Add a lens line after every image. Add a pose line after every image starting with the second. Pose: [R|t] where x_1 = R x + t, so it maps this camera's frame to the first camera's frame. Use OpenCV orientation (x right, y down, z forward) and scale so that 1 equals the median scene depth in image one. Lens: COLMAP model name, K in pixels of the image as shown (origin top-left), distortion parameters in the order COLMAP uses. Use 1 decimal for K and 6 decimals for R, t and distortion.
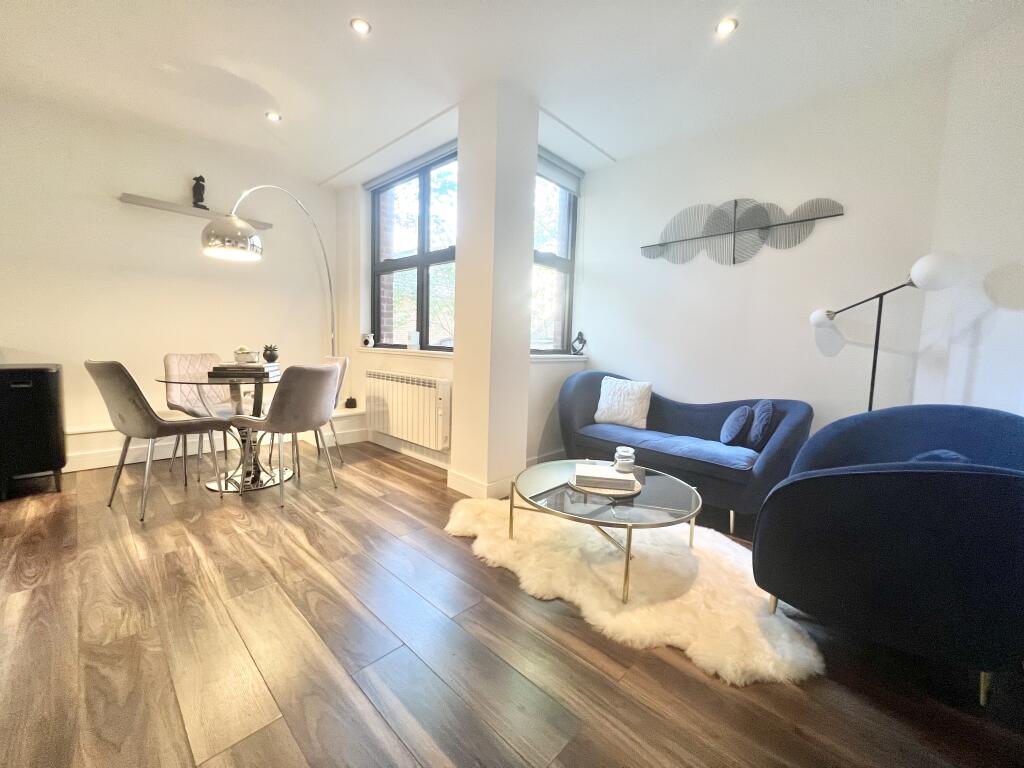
lens RADIAL K [[409.6, 0, 505.8], [0, 409.6, 381.2], [0, 0, 1]] dist [0.000862, -0.000615]
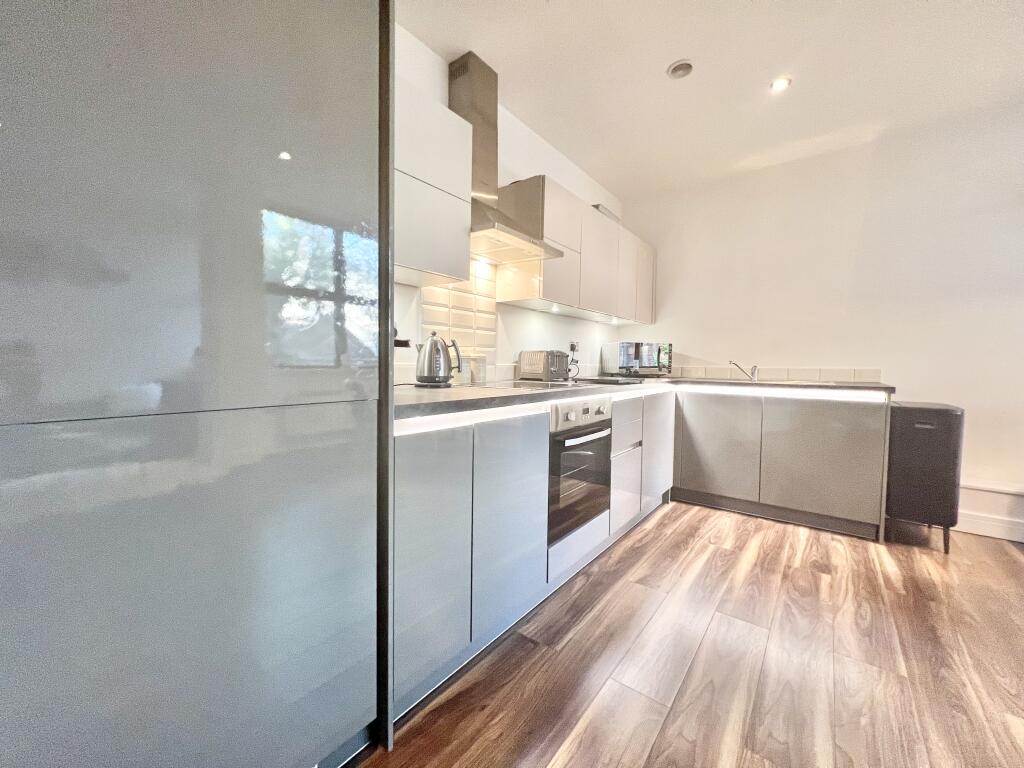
lens RADIAL K [[409.6, 0, 510.7], [0, 409.6, 378.8], [0, 0, 1]] dist [0.000862, -0.000615]
pose [[0.103457, 0.009990, -0.994584, -0.351932], [-0.096424, 0.995340, -0.000032, -0.004709], [0.989949, 0.095905, 0.103938, -0.025940]]
